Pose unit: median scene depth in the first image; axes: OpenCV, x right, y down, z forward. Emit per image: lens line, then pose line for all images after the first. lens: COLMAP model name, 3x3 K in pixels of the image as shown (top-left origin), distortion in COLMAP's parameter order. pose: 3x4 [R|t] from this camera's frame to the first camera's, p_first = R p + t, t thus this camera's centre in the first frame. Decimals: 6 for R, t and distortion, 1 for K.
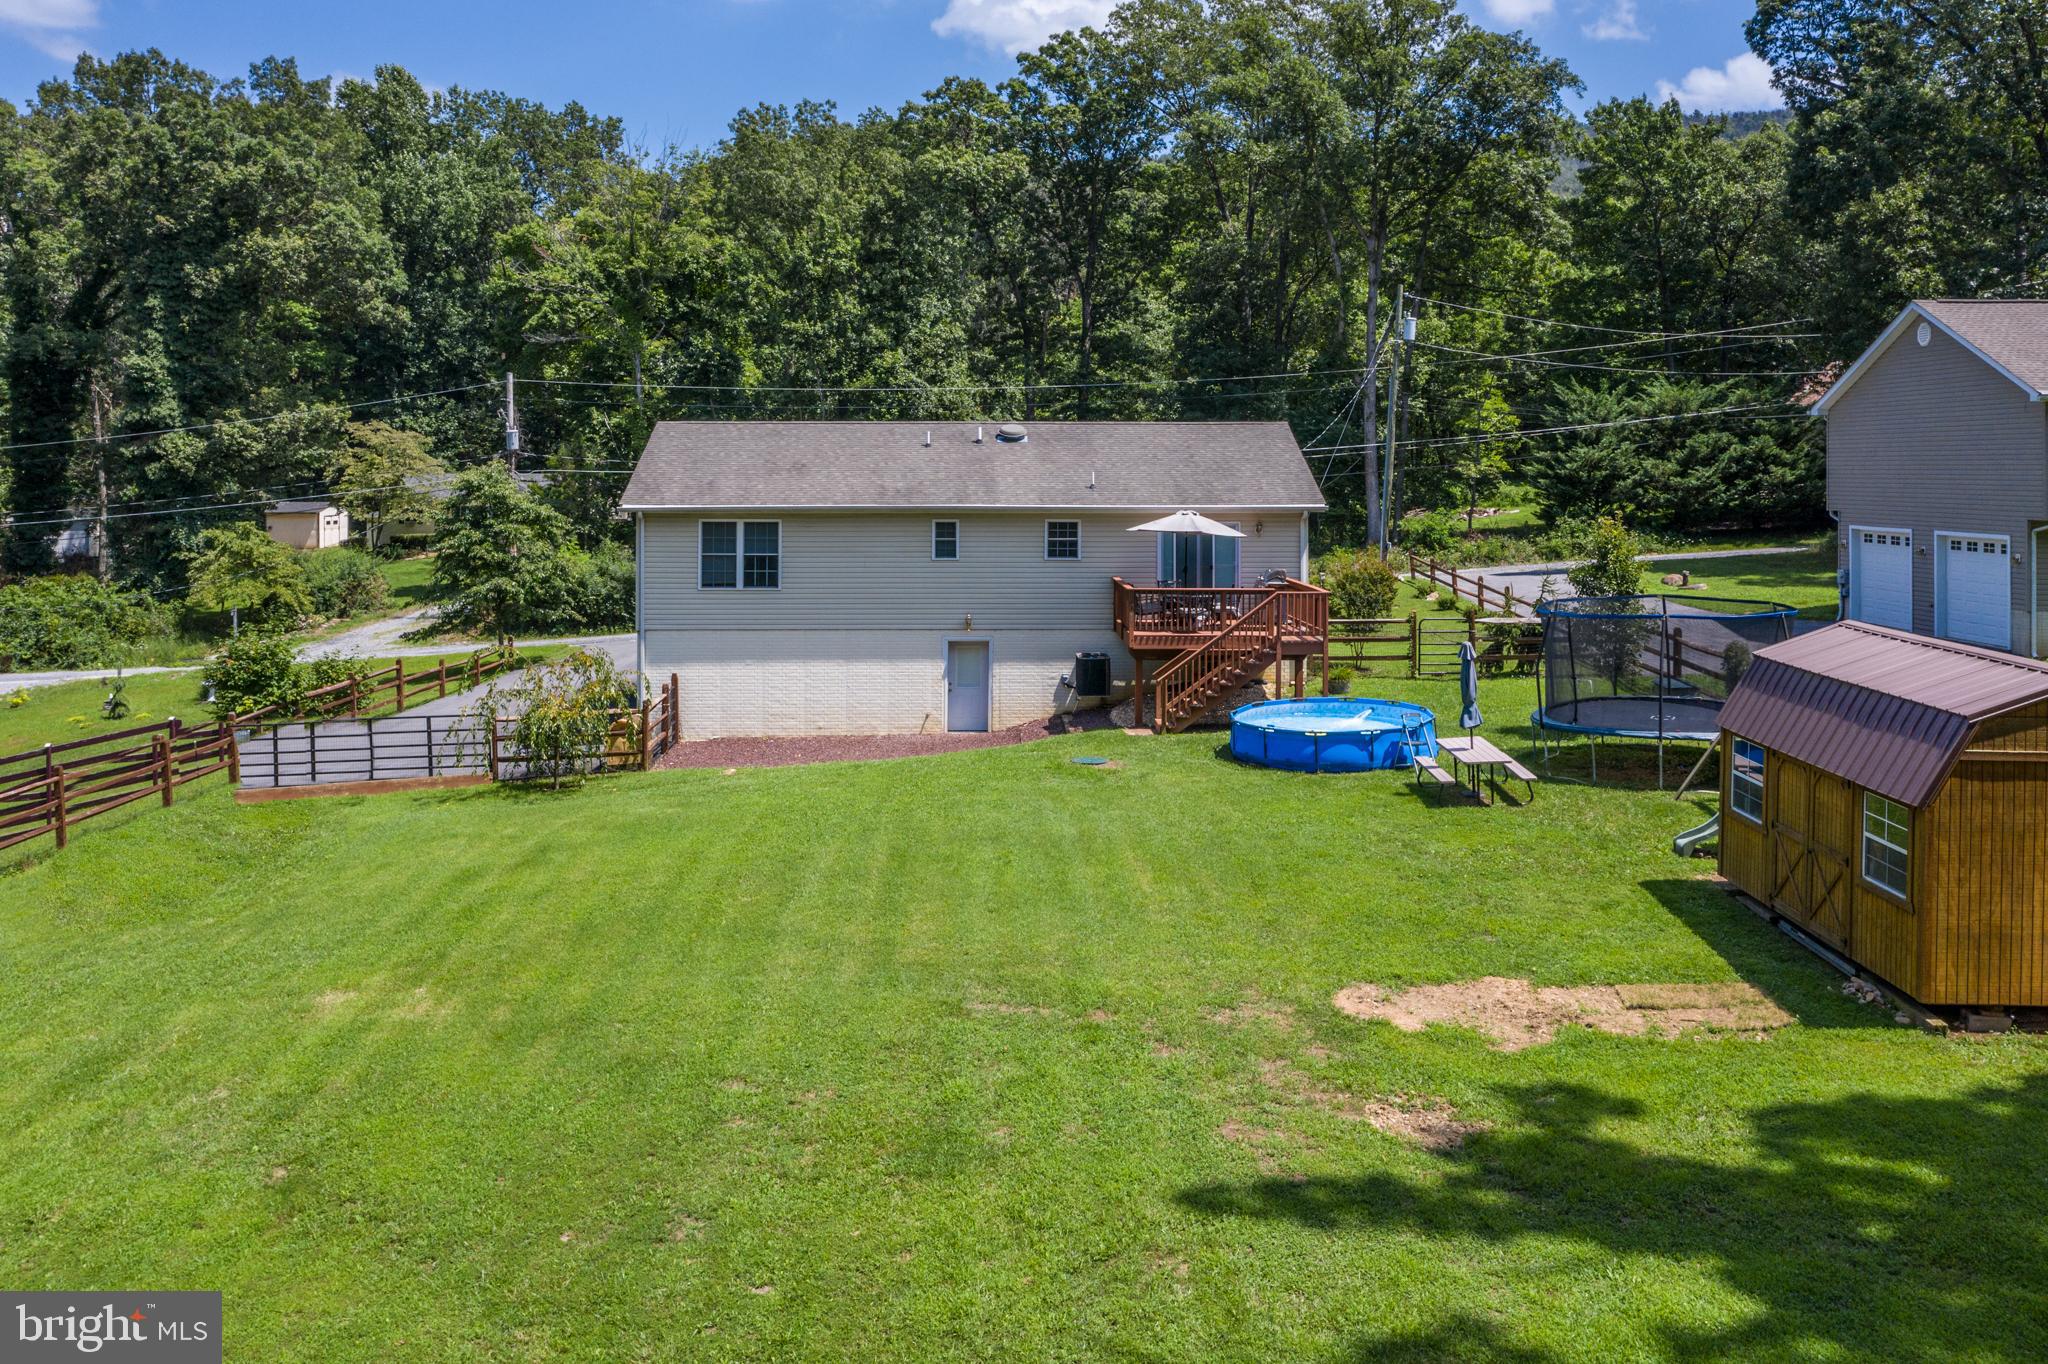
lens RADIAL K [[1667.4, 0, 983.2], [0, 1667.4, 580.9], [0, 0, 1]] dist [-0.003212, -0.002648]
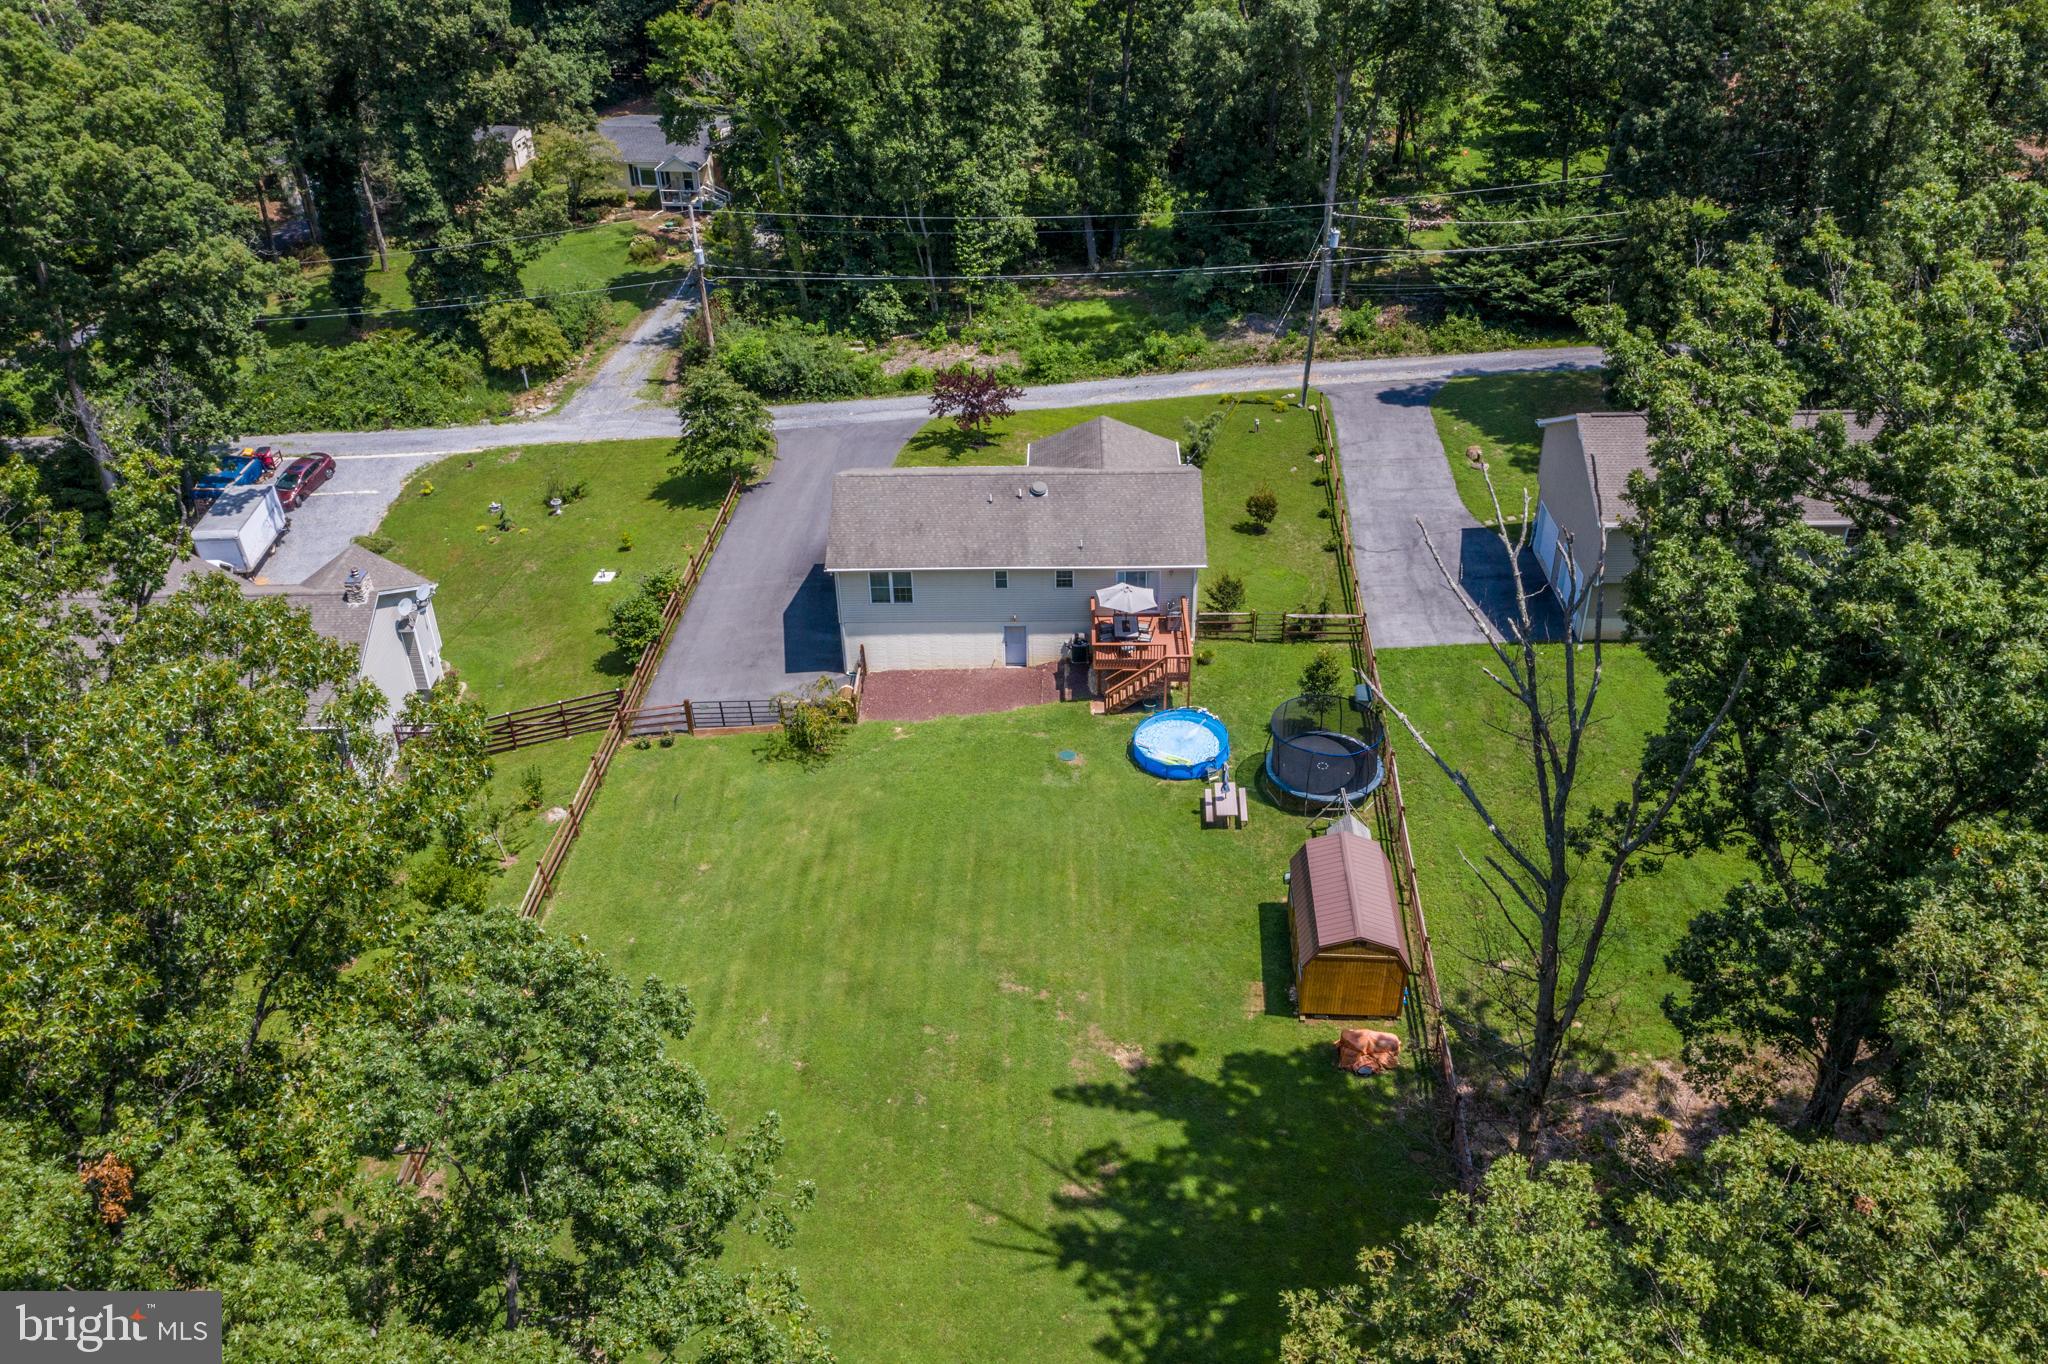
lens RADIAL K [[1673.6, 0, 1024.0], [0, 1673.6, 682.0], [0, 0, 1]] dist [-0.002385, 0.002006]
pose [[0.998592, -0.011807, -0.051714, 0.098208], [0.037431, 0.847631, 0.529264, -0.910608], [0.037585, -0.530454, 0.846880, -0.637346]]
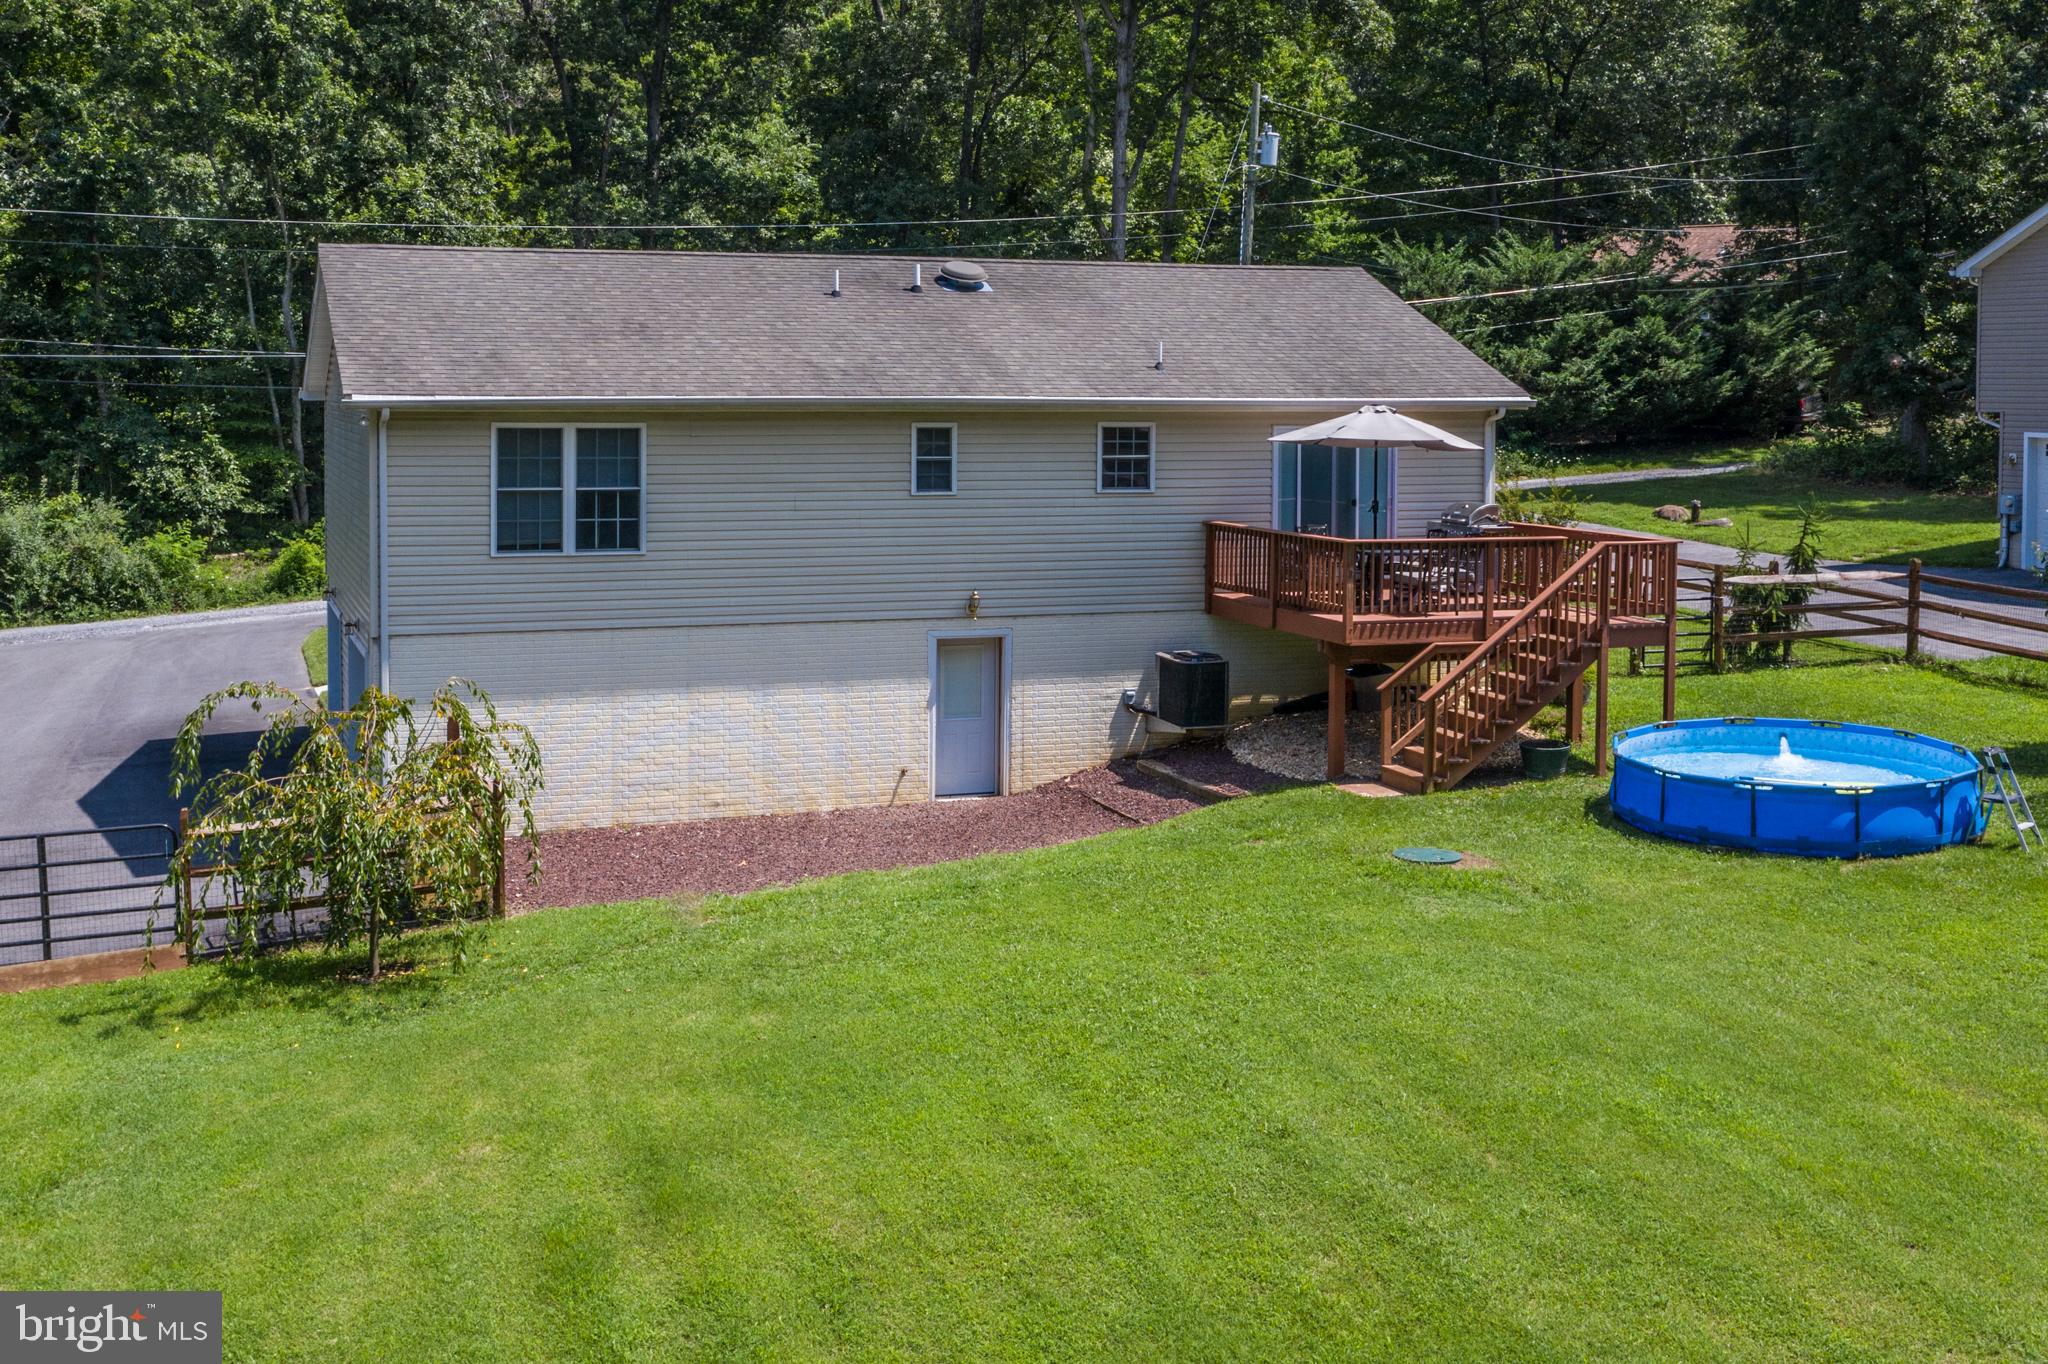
lens RADIAL K [[2176.6, 0, 852.2], [0, 2176.6, 568.8], [0, 0, 1]] dist [-0.008833, -0.016775]
pose [[0.953414, -0.021388, 0.300905, -0.268876], [0.015044, 0.999613, 0.023386, -0.005228], [-0.301289, -0.017769, 0.953367, 0.306842]]
